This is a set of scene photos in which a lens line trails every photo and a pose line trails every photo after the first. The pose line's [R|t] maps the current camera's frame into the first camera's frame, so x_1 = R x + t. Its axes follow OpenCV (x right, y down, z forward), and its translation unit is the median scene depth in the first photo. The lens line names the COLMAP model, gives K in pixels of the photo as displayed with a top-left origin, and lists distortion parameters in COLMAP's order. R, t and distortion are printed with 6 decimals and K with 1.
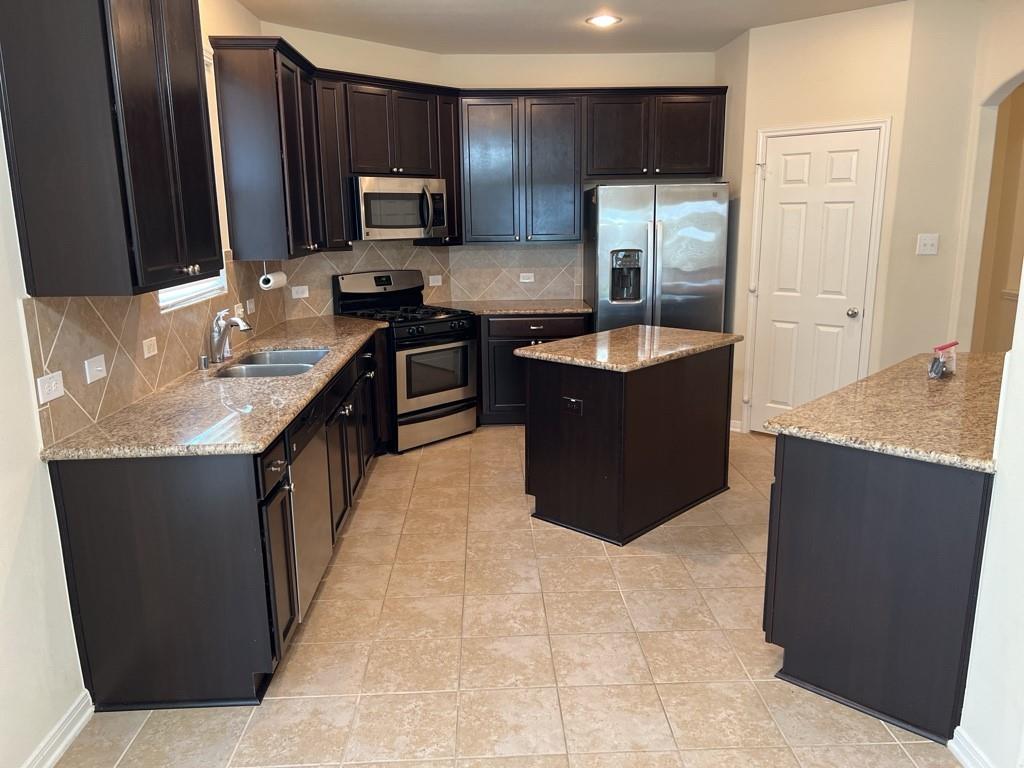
lens RADIAL K [[776.1, 0, 512.0], [0, 776.1, 384.0], [0, 0, 1]] dist [0.044897, -0.056158]
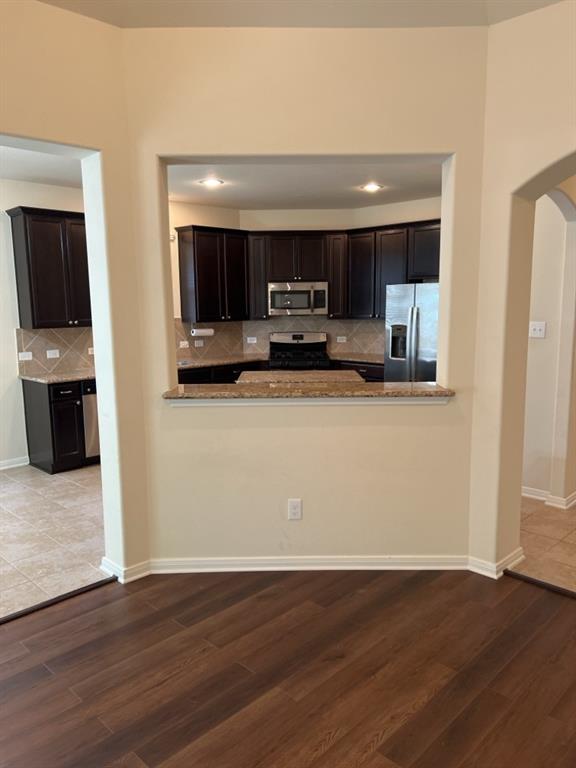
lens RADIAL K [[575.7, 0, 288.0], [0, 575.7, 384.0], [0, 0, 1]] dist [0.179681, -0.174816]
pose [[0.681139, 0.112982, -0.723384, 0.859087], [-0.154760, 0.987915, 0.008576, -0.032098], [0.715611, 0.106109, 0.690393, 0.049363]]
